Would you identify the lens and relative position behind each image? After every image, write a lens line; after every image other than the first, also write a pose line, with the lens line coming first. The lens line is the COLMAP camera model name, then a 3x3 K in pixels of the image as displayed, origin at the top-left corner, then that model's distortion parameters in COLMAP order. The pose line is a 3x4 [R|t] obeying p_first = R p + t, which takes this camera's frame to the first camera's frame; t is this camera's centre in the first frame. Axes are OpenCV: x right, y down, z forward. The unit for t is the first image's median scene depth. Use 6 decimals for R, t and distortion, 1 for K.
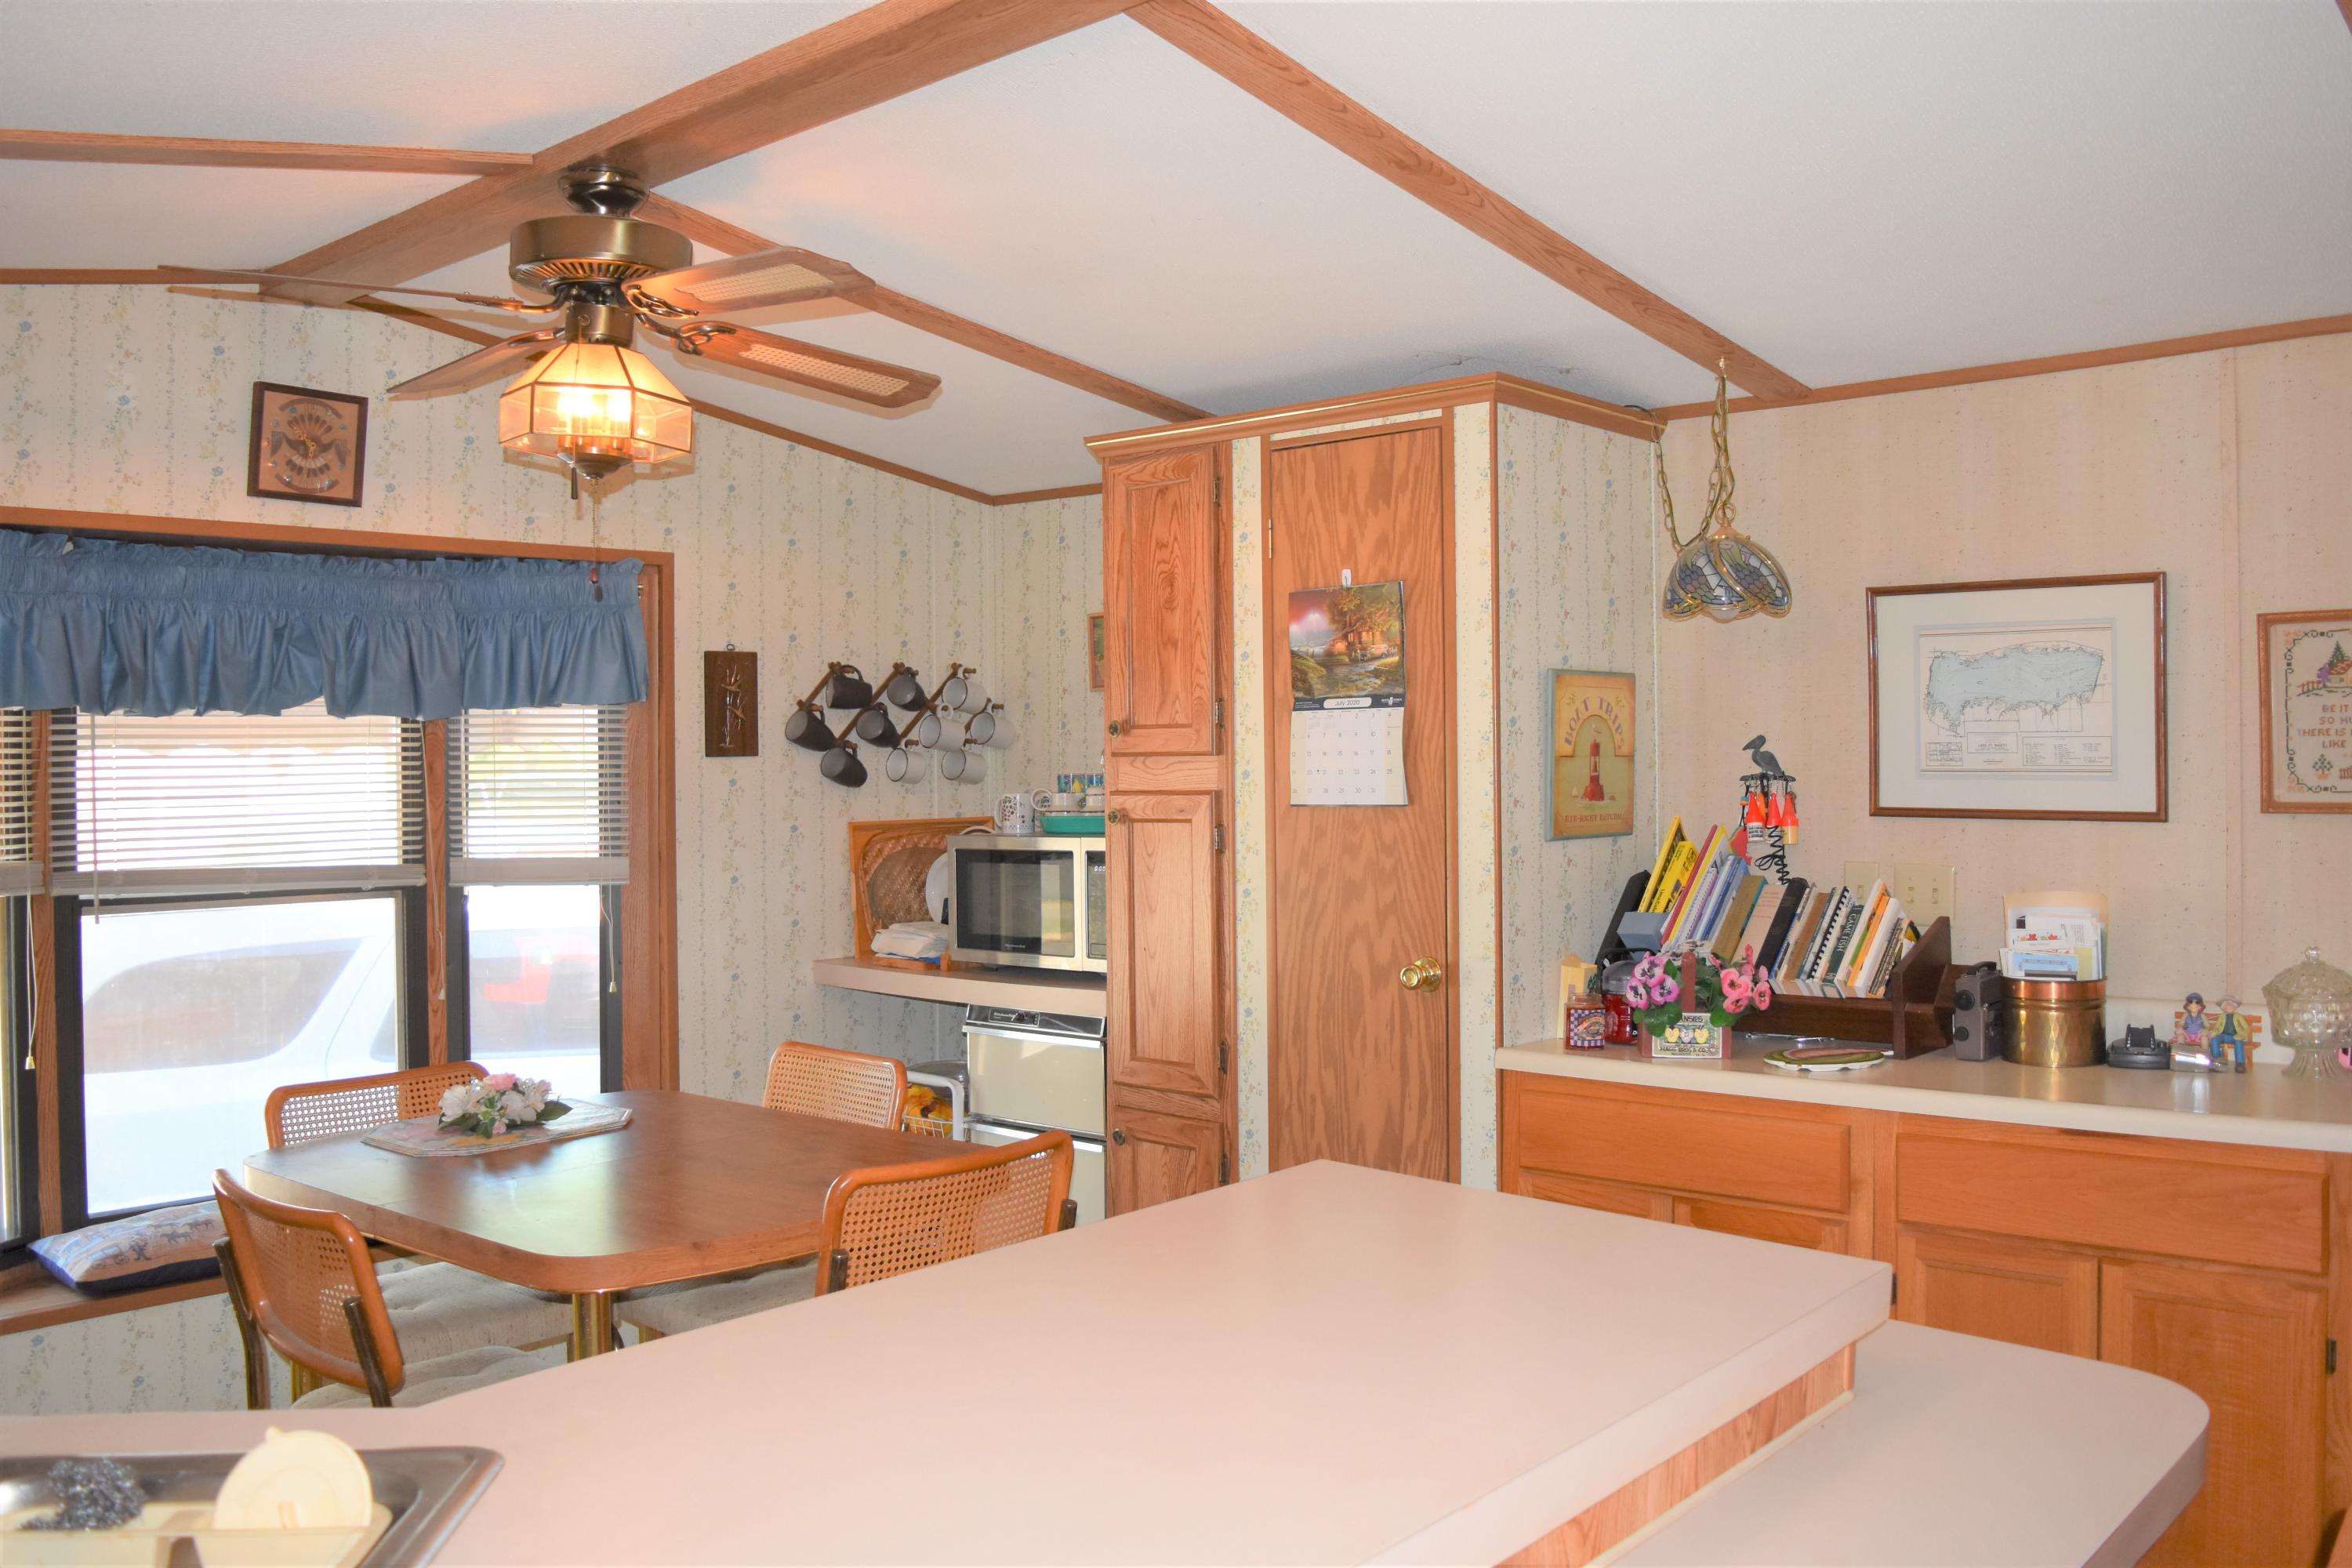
lens RADIAL K [[1890.2, 0, 1142.4], [0, 1890.2, 778.2], [0, 0, 1]] dist [-0.086448, 0.009127]
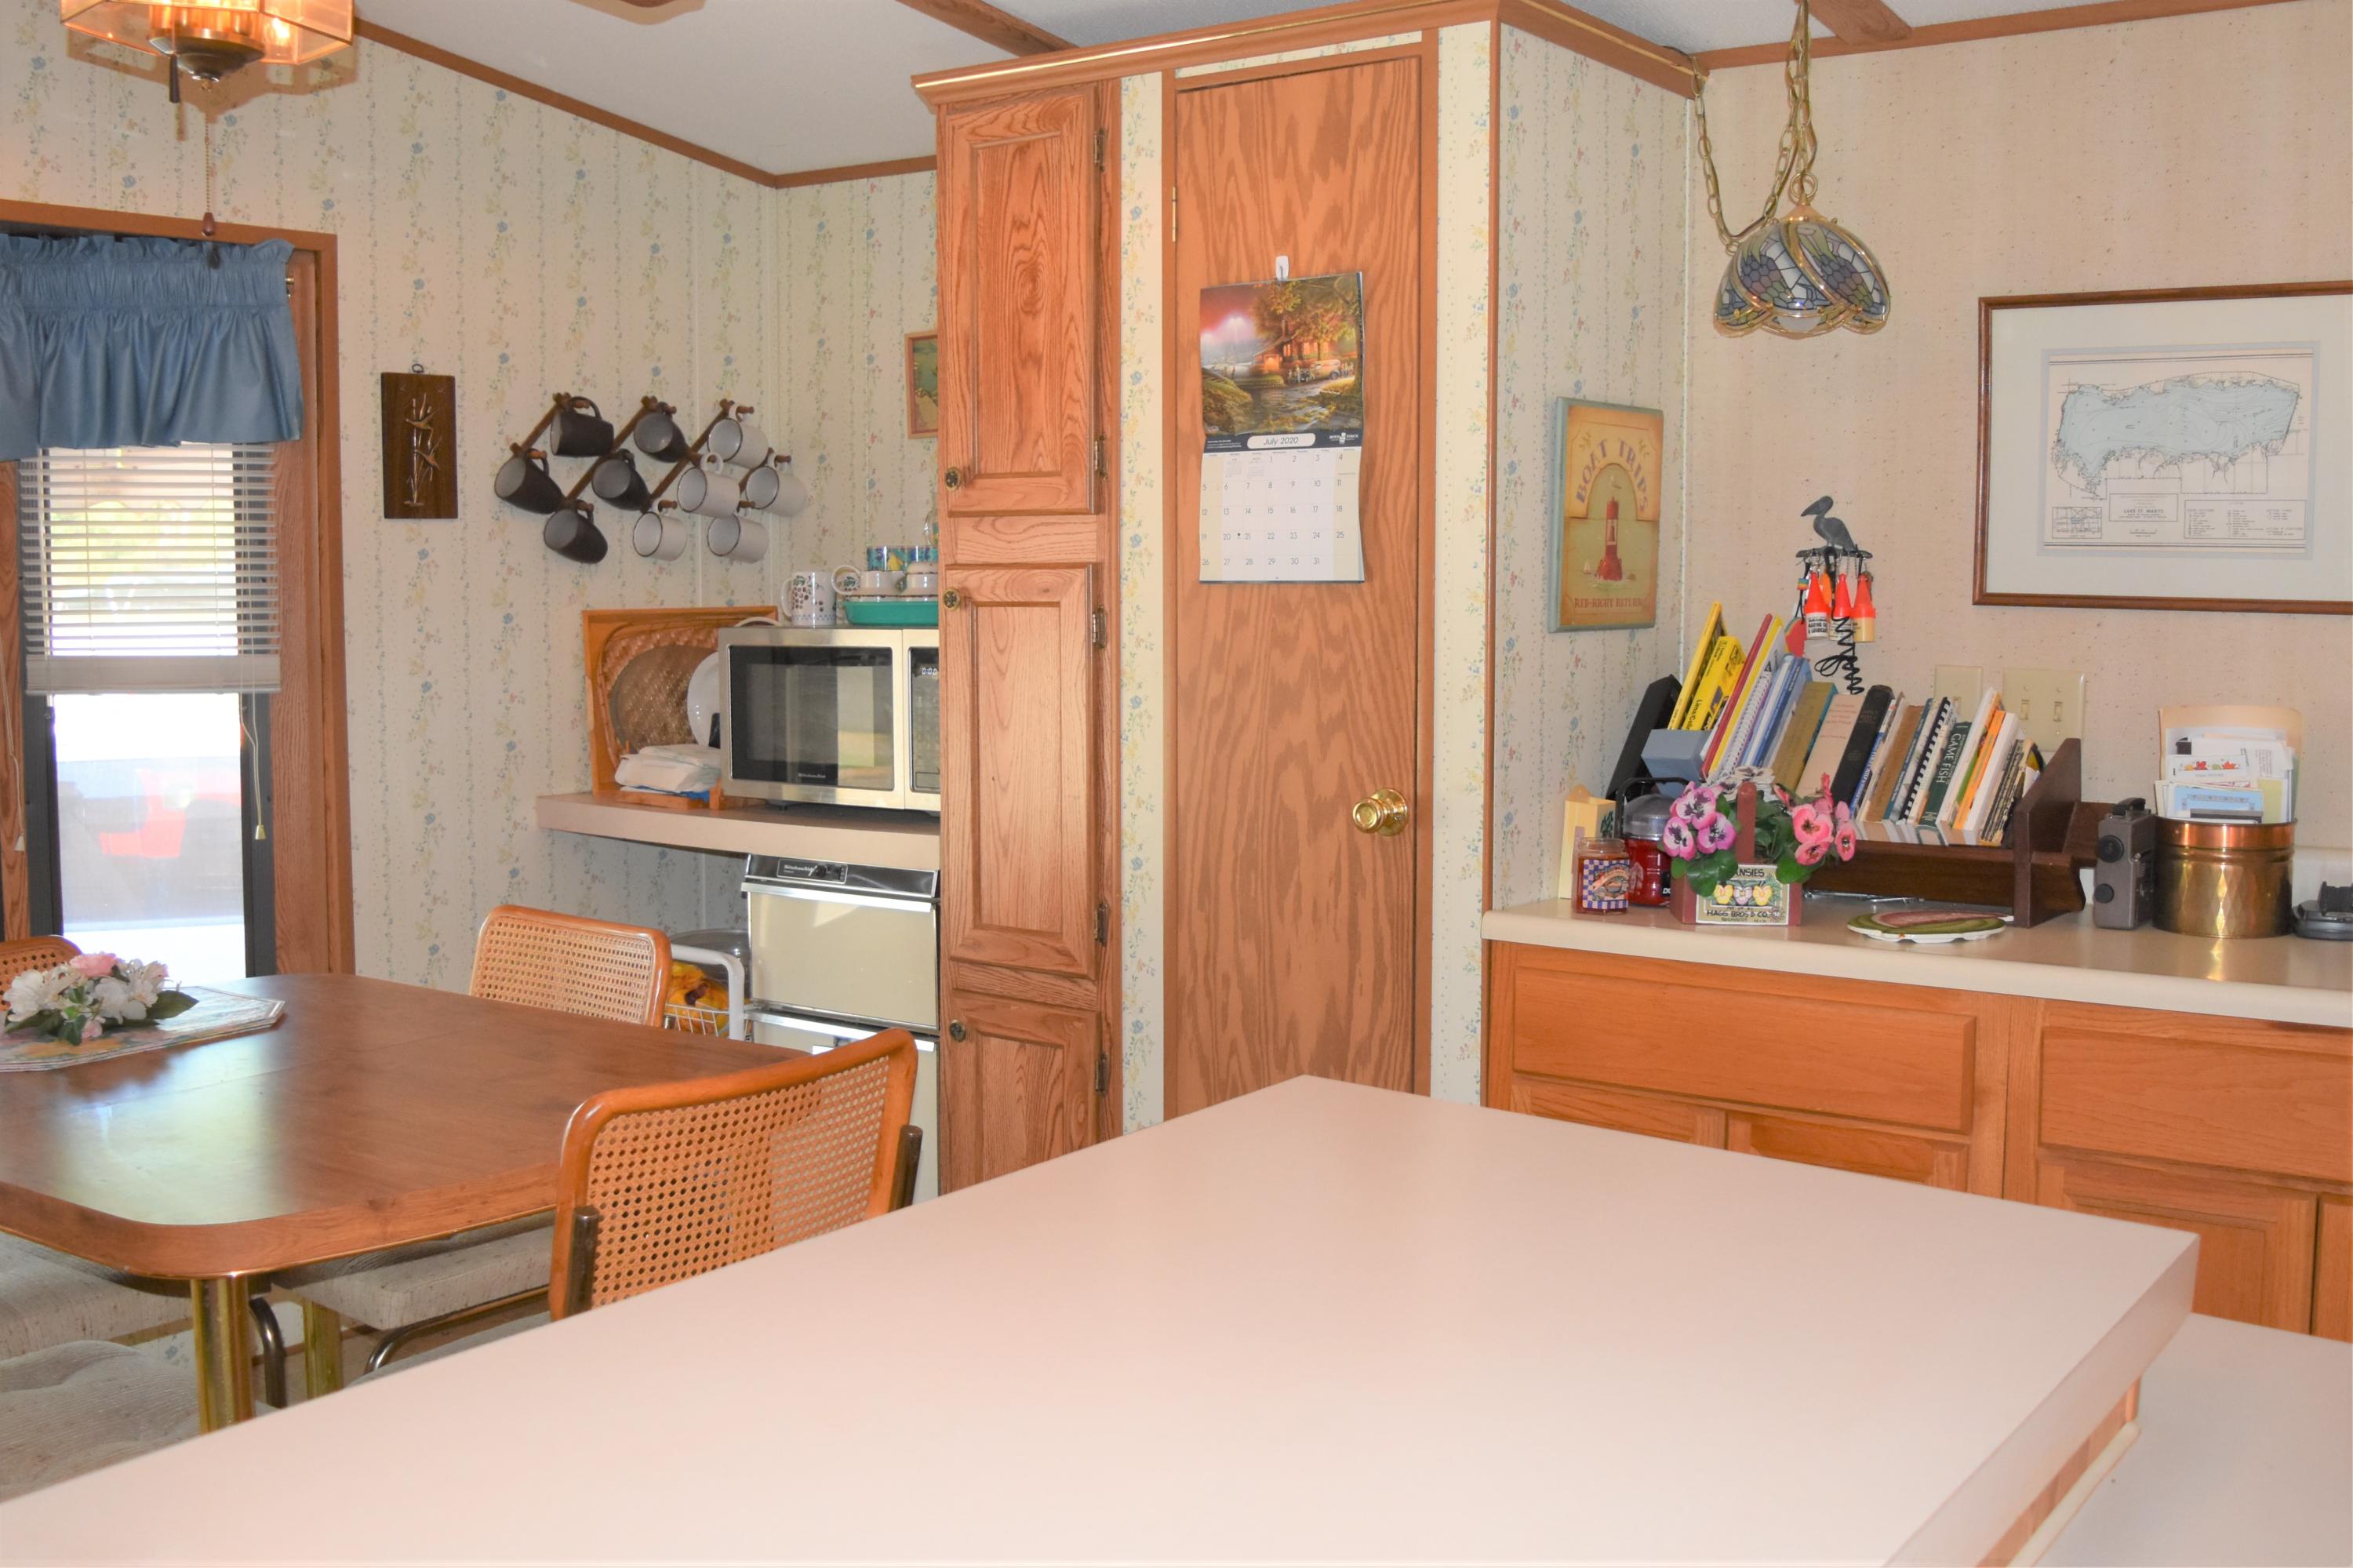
lens RADIAL K [[2323.4, 0, 1176.5], [0, 2323.4, 784.0], [0, 0, 1]] dist [-0.096145, 0.021898]
pose [[0.994977, 0.001419, 0.100092, -0.020554], [-0.010217, 0.996117, 0.087443, 0.013937], [-0.099579, -0.088027, 0.991128, 0.104330]]
